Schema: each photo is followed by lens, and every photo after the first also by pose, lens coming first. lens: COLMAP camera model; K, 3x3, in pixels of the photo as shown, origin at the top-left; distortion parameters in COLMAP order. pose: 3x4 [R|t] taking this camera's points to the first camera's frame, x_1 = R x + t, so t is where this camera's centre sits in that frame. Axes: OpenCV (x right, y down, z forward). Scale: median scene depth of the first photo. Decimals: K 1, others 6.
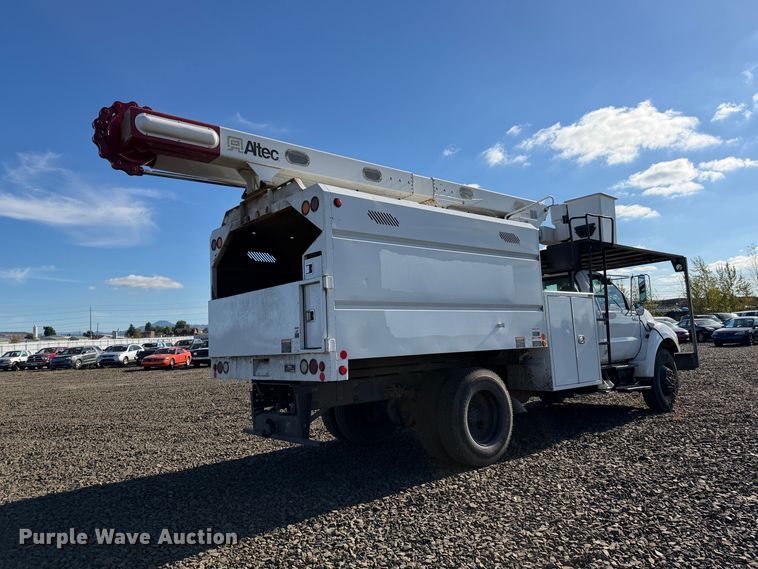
lens RADIAL K [[543.3, 0, 374.2], [0, 543.3, 282.3], [0, 0, 1]] dist [0.019470, -0.006757]
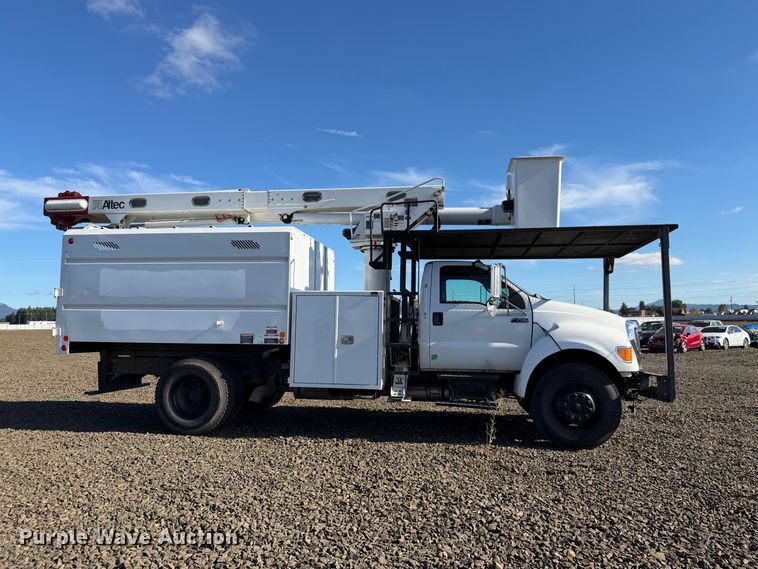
lens RADIAL K [[543.3, 0, 374.0], [0, 543.3, 288.0], [0, 0, 1]] dist [0.019470, -0.006757]
pose [[0.648430, -0.010200, -0.761206, 1.531573], [0.048529, 0.998430, 0.027960, -0.013057], [0.759726, -0.055071, 0.647907, 0.575980]]
